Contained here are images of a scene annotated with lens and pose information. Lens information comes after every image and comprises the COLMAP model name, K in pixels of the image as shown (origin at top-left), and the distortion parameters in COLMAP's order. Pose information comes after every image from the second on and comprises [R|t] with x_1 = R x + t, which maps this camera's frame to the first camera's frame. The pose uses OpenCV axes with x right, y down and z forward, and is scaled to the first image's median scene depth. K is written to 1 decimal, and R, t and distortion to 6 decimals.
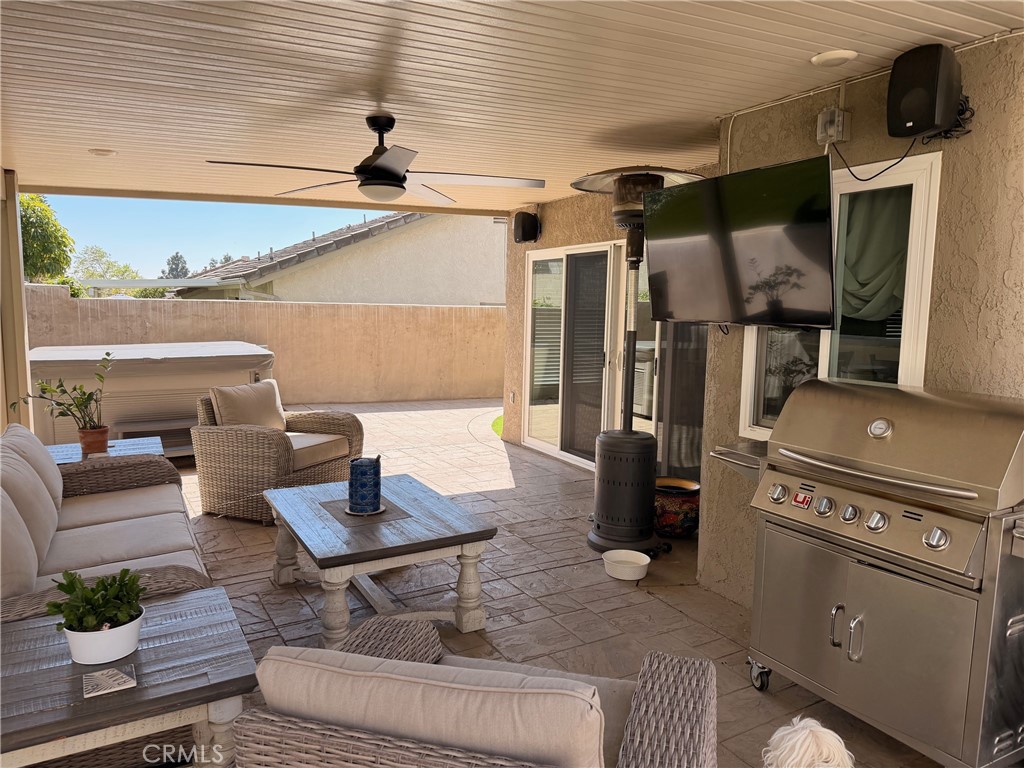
lens RADIAL K [[709.2, 0, 522.0], [0, 709.2, 387.1], [0, 0, 1]] dist [0.026104, -0.016045]
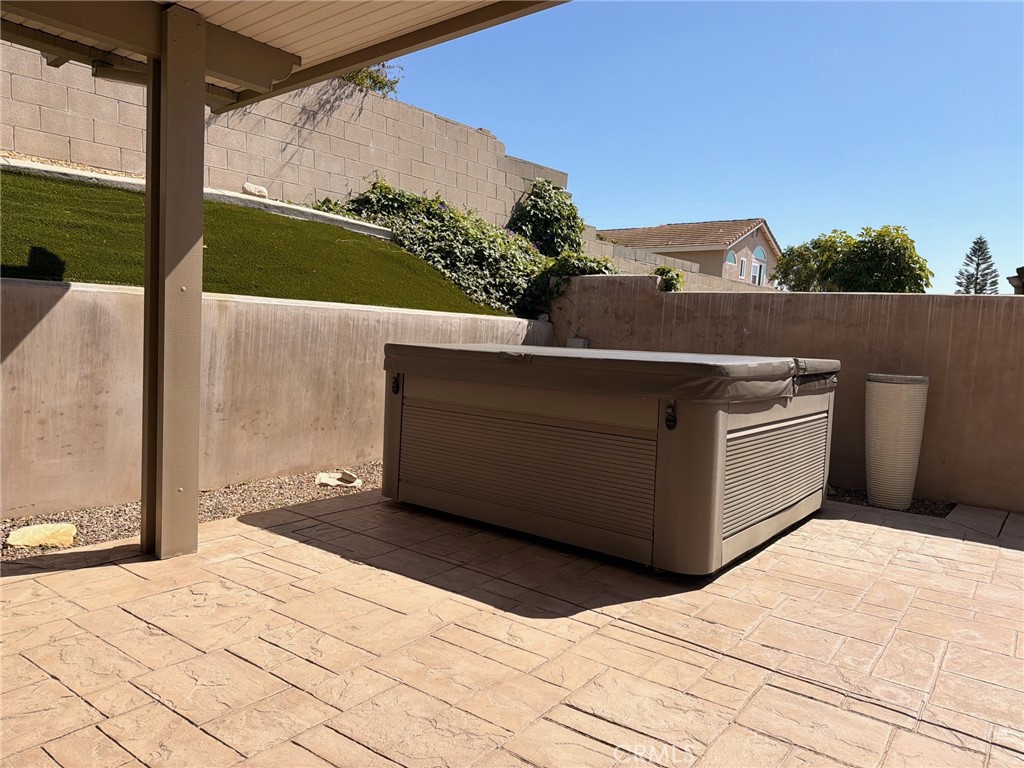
lens RADIAL K [[709.2, 0, 519.3], [0, 709.2, 389.0], [0, 0, 1]] dist [0.026104, -0.016045]
pose [[0.374141, 0.076545, -0.924208, 0.000478], [-0.150416, 0.988400, 0.020970, -0.017973], [0.915092, 0.131170, 0.381314, 0.558029]]
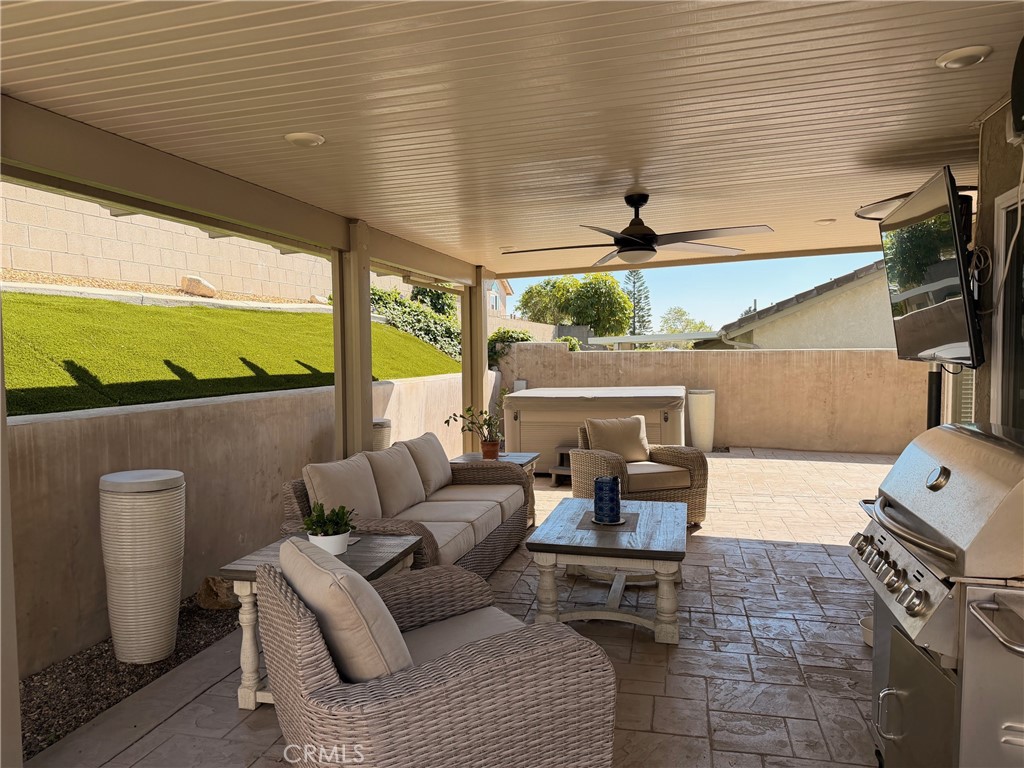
lens RADIAL K [[709.2, 0, 494.6], [0, 709.2, 391.3], [0, 0, 1]] dist [0.026104, -0.016045]
pose [[0.695314, 0.015509, -0.718539, 0.192085], [-0.061342, 0.997400, -0.037830, 0.004674], [0.716083, 0.070380, 0.694458, 0.007343]]
